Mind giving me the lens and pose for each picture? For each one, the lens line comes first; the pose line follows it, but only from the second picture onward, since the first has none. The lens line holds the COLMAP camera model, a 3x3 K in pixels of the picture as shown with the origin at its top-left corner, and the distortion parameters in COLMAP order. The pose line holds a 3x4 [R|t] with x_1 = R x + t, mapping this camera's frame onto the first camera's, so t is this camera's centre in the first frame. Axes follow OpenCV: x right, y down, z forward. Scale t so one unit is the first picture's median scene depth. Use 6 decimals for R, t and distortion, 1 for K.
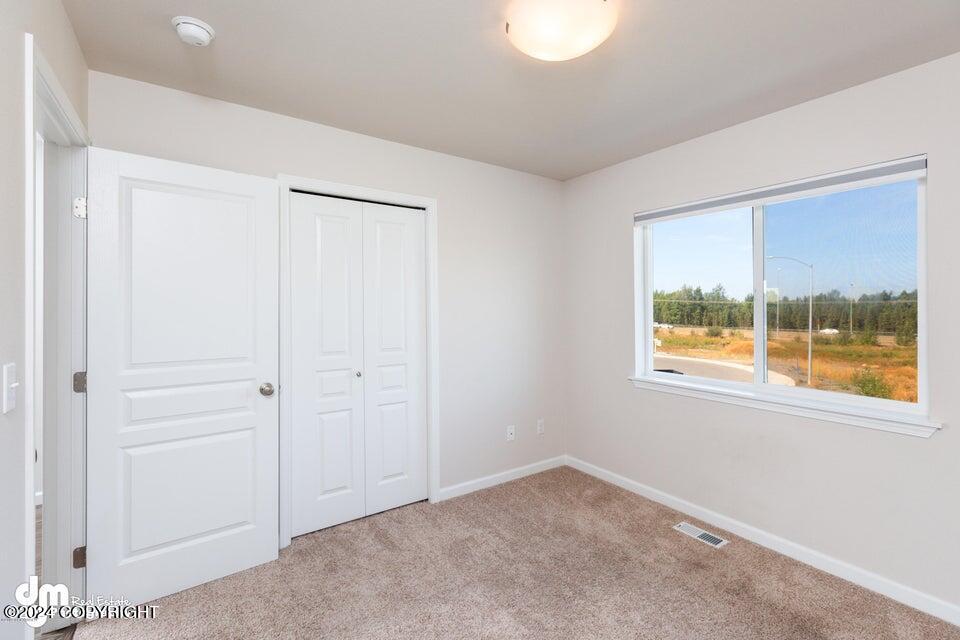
lens RADIAL K [[422.7, 0, 480.6], [0, 422.7, 315.7], [0, 0, 1]] dist [0.000960, -0.000152]
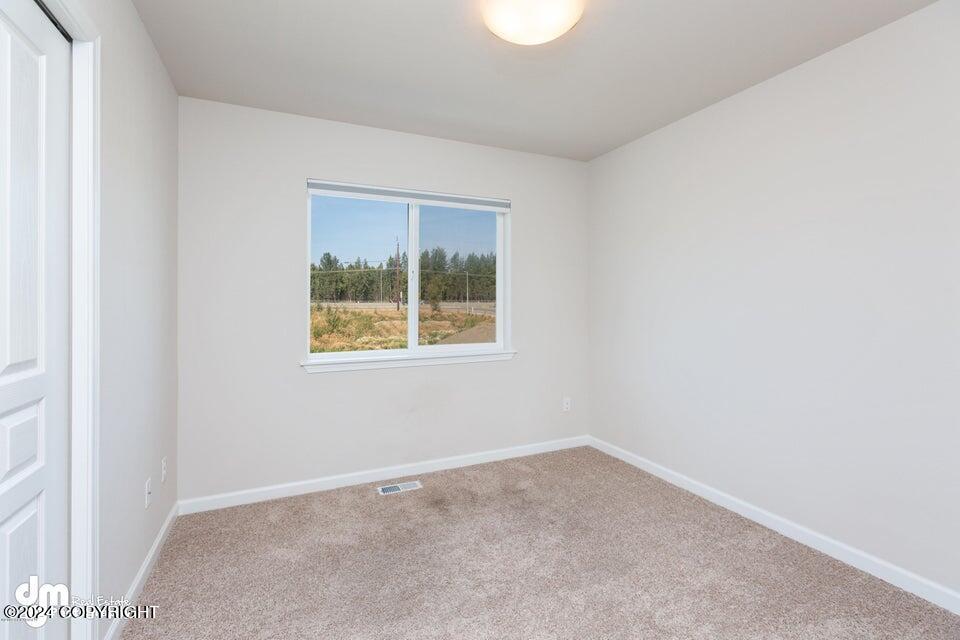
lens RADIAL K [[447.3, 0, 484.8], [0, 447.3, 292.0], [0, 0, 1]] dist [0.000706, 0.000001]
pose [[0.172399, -0.006203, 0.985008, -0.650729], [0.004459, 0.999975, 0.005516, -0.006057], [-0.985017, 0.003442, 0.172422, 0.614404]]
